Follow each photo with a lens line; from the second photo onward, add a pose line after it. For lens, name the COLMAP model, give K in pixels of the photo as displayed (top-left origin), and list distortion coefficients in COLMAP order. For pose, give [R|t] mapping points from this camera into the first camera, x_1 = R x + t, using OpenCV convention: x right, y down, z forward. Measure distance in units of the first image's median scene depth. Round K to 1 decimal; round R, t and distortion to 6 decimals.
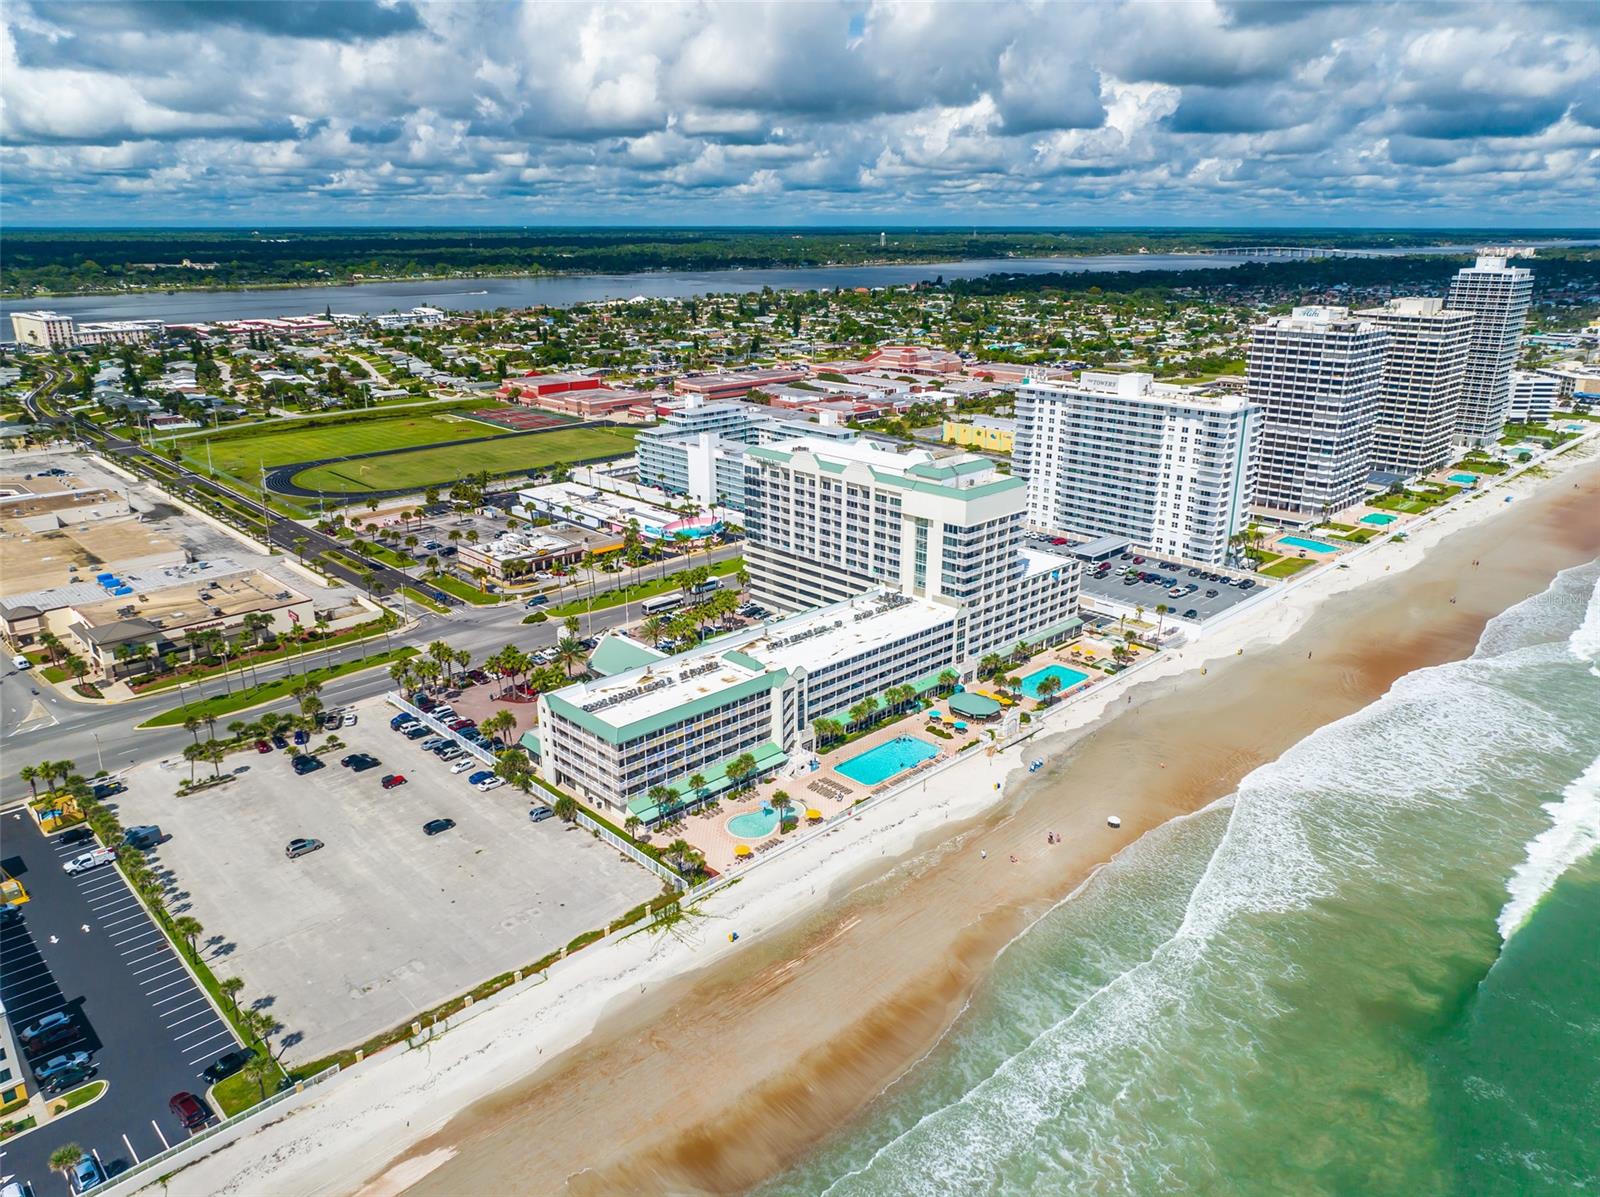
lens RADIAL K [[1117.6, 0, 802.7], [0, 1117.6, 594.0], [0, 0, 1]] dist [-0.008947, -0.000699]
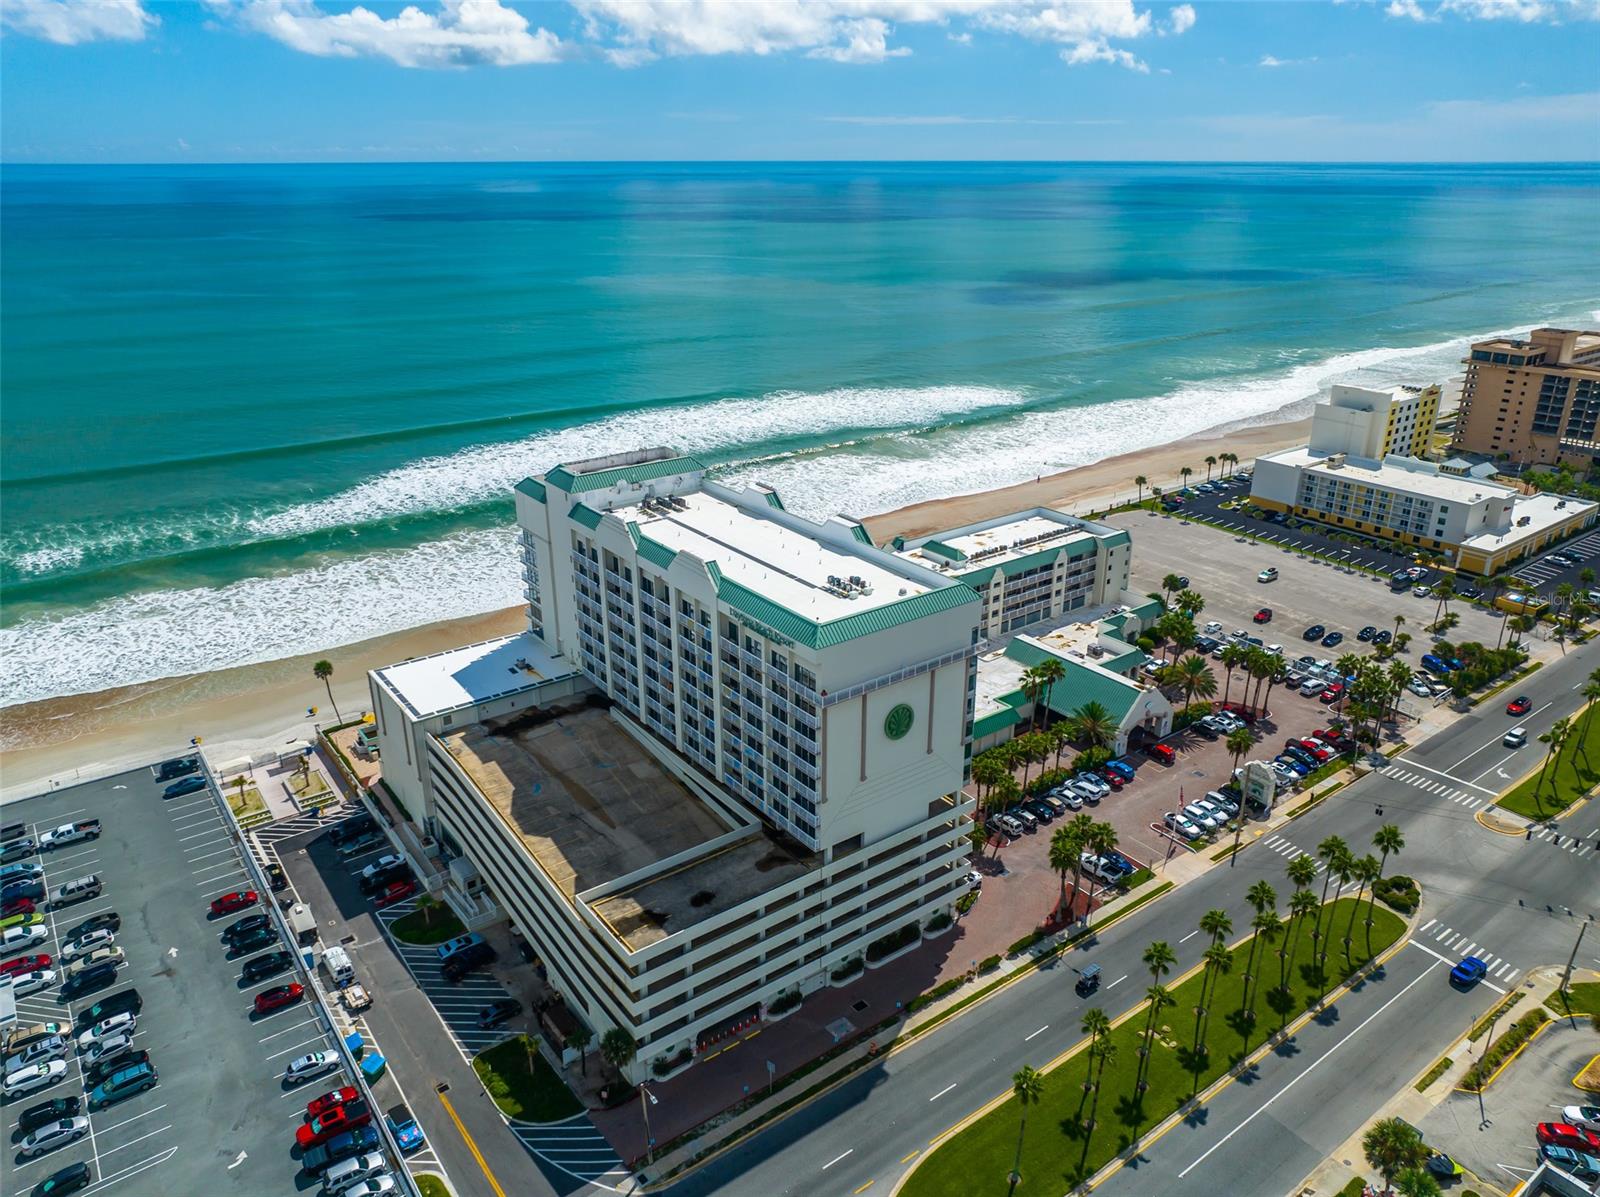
lens RADIAL K [[1117.6, 0, 802.7], [0, 1117.6, 594.0], [0, 0, 1]] dist [-0.008947, -0.000699]
pose [[-0.991736, -0.043283, 0.120770, -0.042414], [0.043964, 0.769708, 0.636880, -0.464770], [-0.120524, 0.636927, -0.761445, 1.545751]]
